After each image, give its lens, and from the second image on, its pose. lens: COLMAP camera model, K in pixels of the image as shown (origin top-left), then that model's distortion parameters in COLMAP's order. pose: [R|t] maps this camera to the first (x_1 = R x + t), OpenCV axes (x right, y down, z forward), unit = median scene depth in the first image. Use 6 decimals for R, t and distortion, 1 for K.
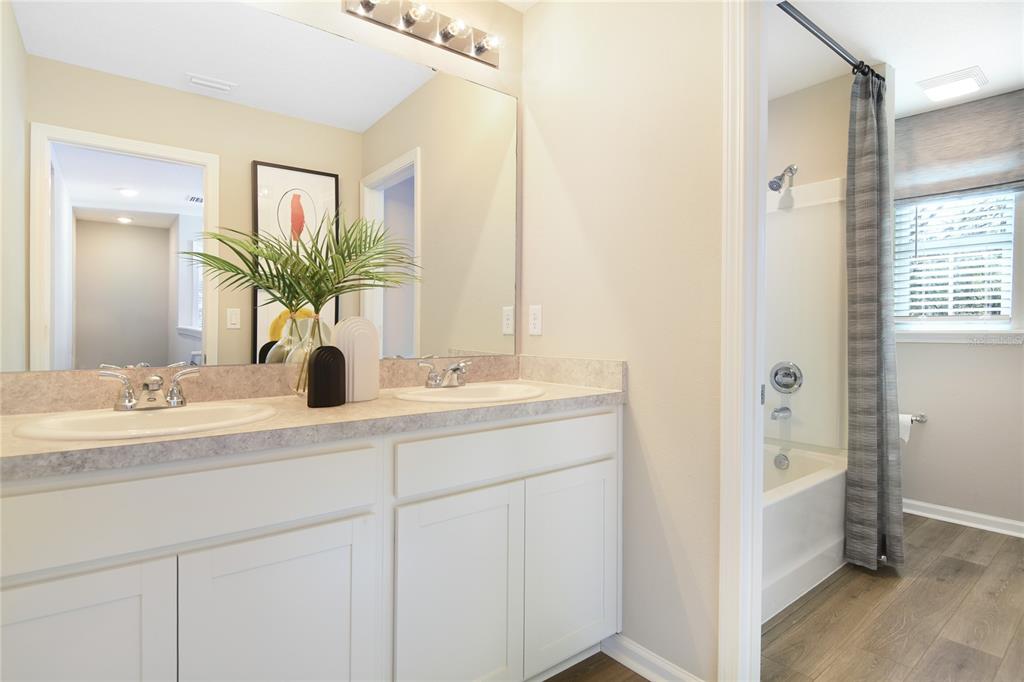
lens RADIAL K [[549.2, 0, 512.0], [0, 549.2, 341.0], [0, 0, 1]] dist [-0.005698, -0.017817]
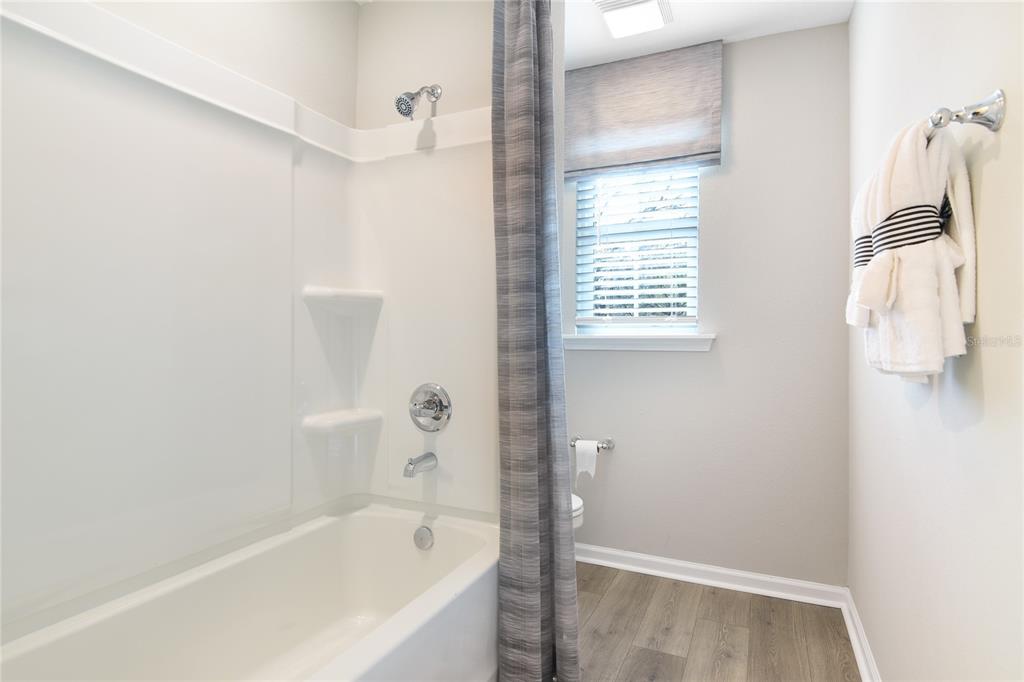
lens RADIAL K [[550.4, 0, 508.6], [0, 550.4, 323.3], [0, 0, 1]] dist [-0.004275, -0.002517]
pose [[0.904688, 0.009038, 0.425980, 0.312427], [0.007890, 0.999248, -0.037960, -0.007851], [-0.426002, 0.037703, 0.903936, 0.370782]]
